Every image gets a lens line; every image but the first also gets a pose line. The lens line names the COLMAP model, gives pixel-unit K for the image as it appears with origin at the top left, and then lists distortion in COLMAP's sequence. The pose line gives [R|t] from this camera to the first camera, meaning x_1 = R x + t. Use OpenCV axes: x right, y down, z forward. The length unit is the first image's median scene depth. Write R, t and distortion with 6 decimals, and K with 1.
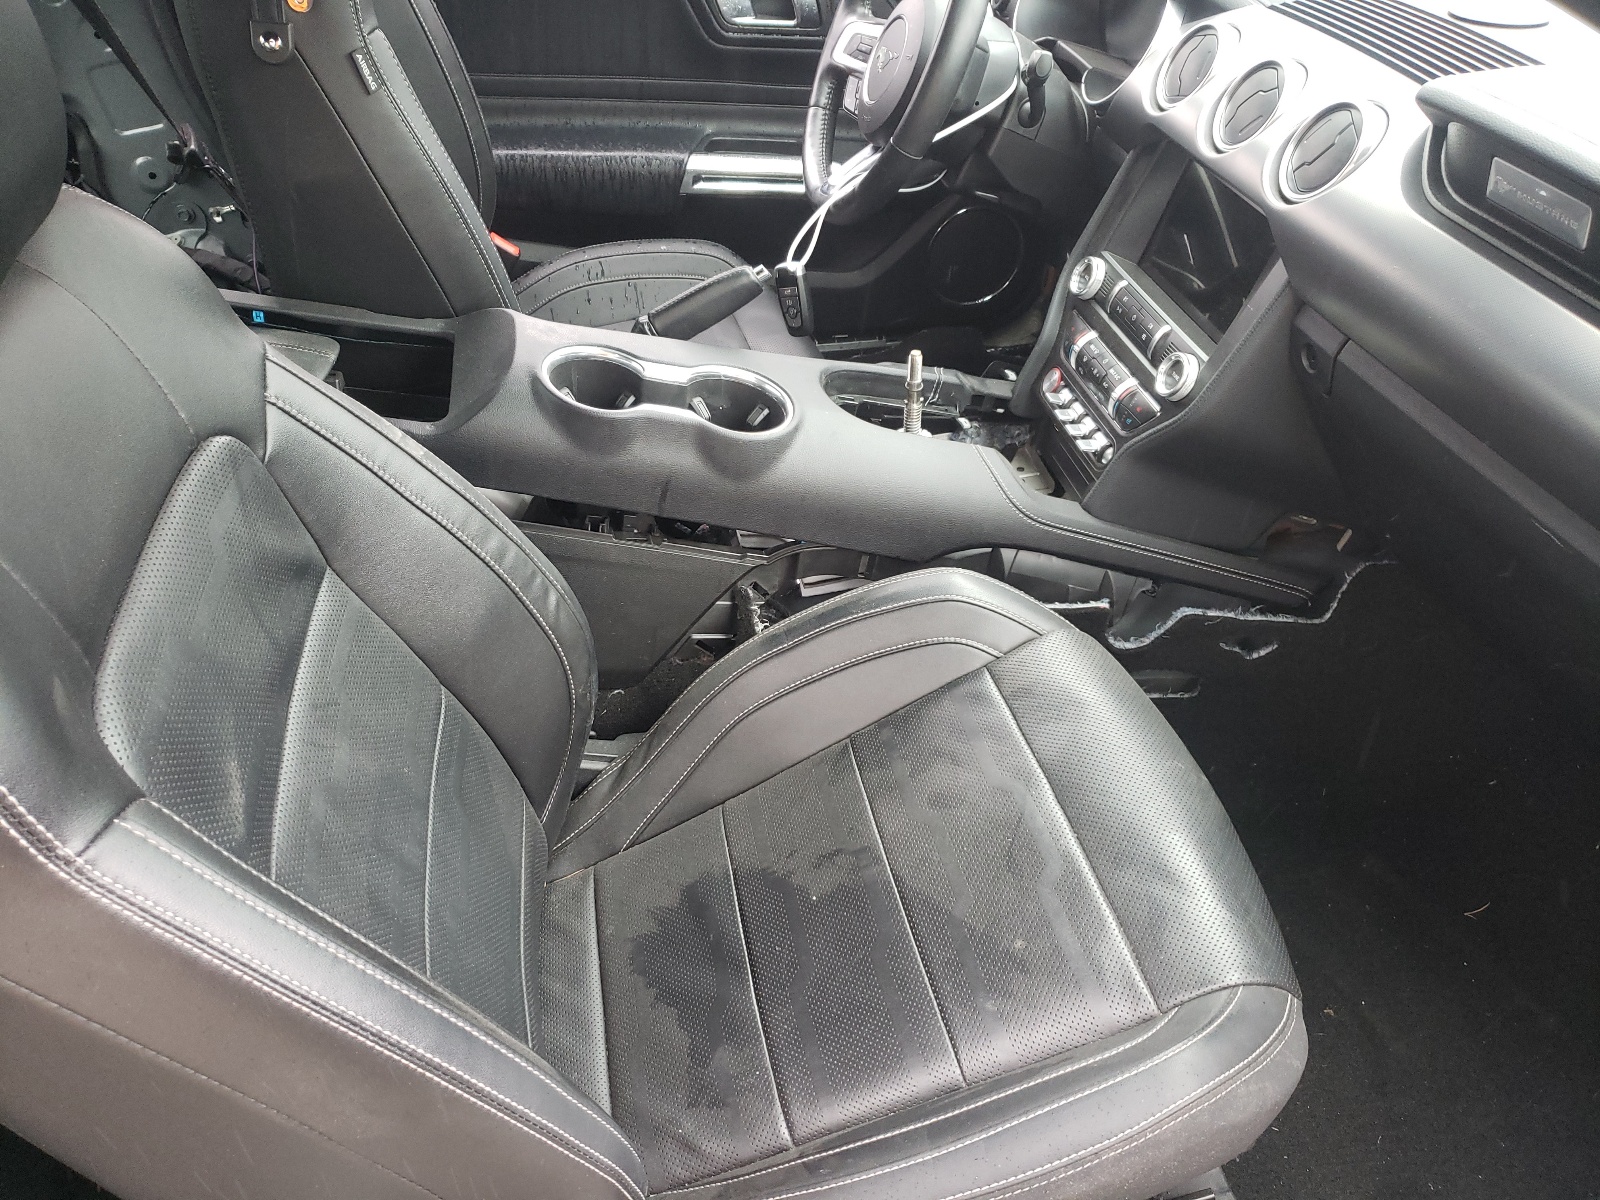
lens RADIAL K [[1215.5, 0, 800.0], [0, 1215.5, 600.0], [0, 0, 1]] dist [0.063738, -0.160726]
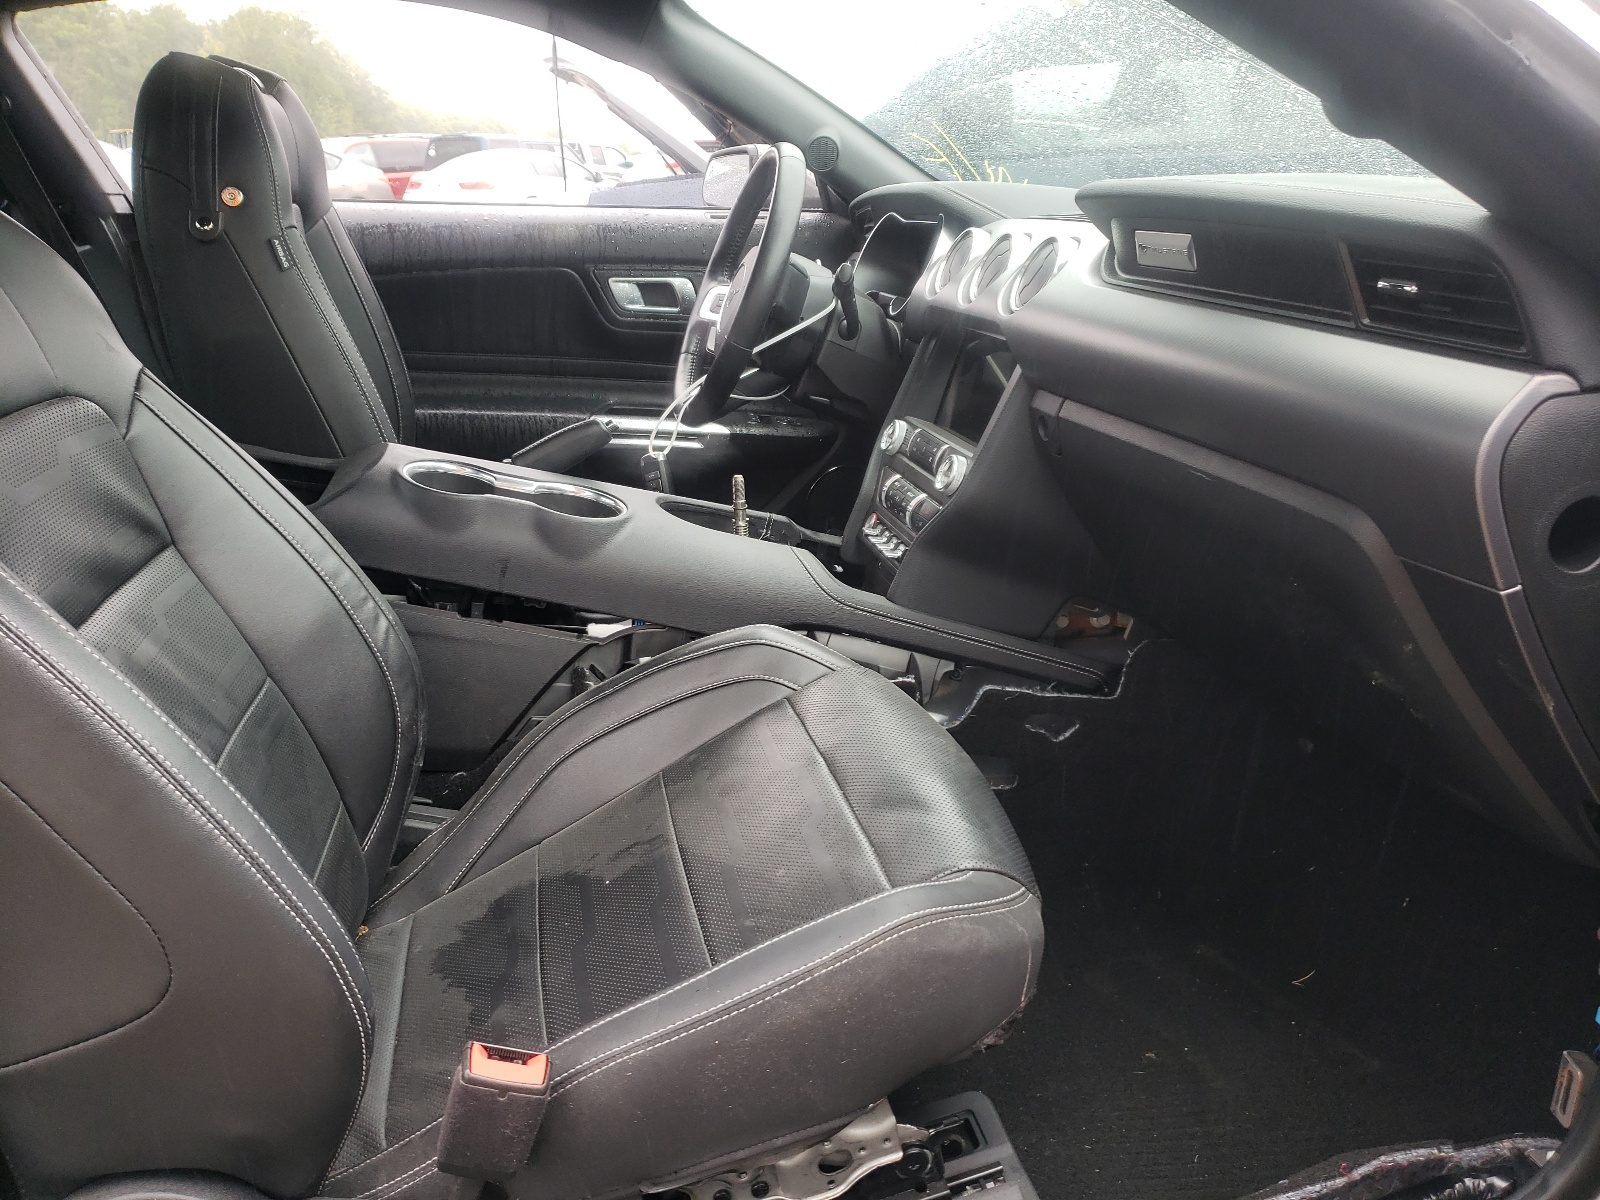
lens RADIAL K [[1215.5, 0, 800.0], [0, 1215.5, 600.0], [0, 0, 1]] dist [0.063738, -0.160726]
pose [[0.999678, -0.020541, 0.014915, 0.134151], [0.024366, 0.941243, -0.336850, 0.301119], [-0.007120, 0.337105, 0.941440, -0.054840]]
